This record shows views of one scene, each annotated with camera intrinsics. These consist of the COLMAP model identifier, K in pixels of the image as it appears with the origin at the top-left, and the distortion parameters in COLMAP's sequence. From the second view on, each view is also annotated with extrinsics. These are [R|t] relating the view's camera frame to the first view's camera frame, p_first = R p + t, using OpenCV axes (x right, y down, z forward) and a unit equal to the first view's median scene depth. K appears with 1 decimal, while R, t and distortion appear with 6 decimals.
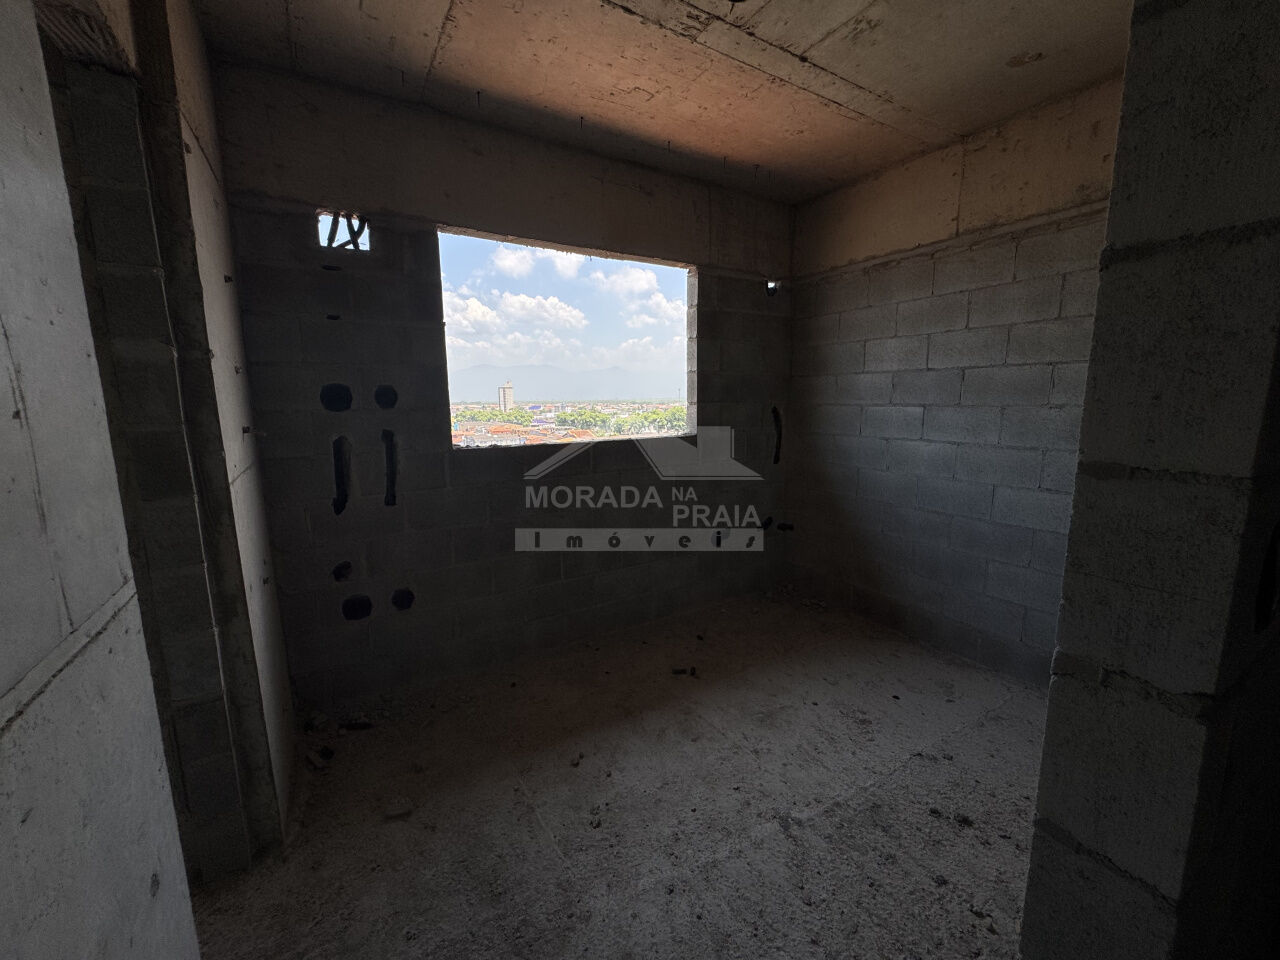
lens RADIAL K [[516.5, 0, 644.3], [0, 516.5, 467.4], [0, 0, 1]] dist [-0.002268, -0.000176]
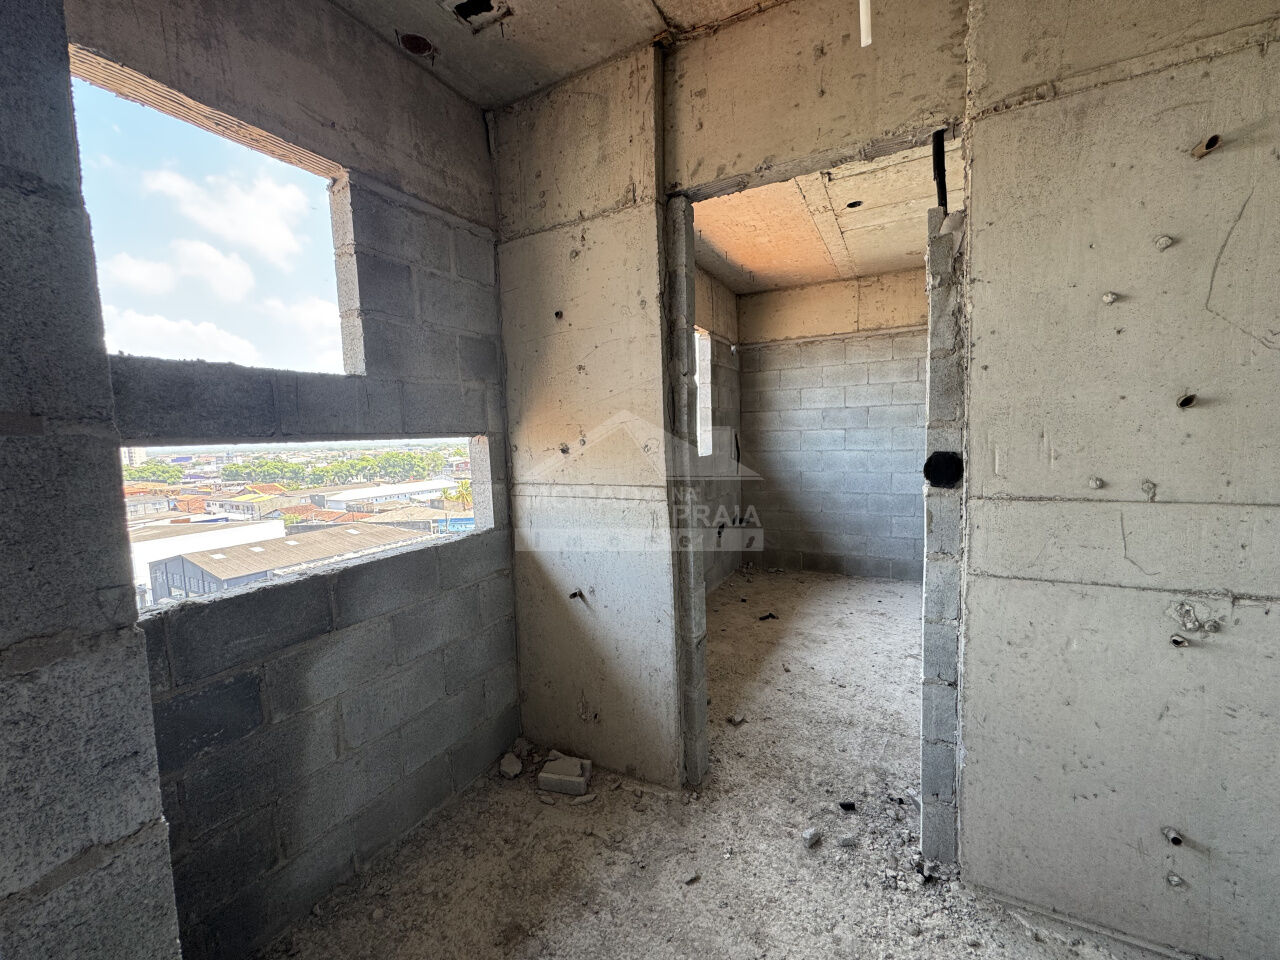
lens RADIAL K [[516.5, 0, 636.1], [0, 516.5, 463.0], [0, 0, 1]] dist [-0.002268, -0.000176]
pose [[0.861023, -0.043099, 0.506736, -0.909270], [0.088956, 0.993805, -0.066624, 0.039926], [-0.500726, 0.102442, 0.859523, -0.071608]]
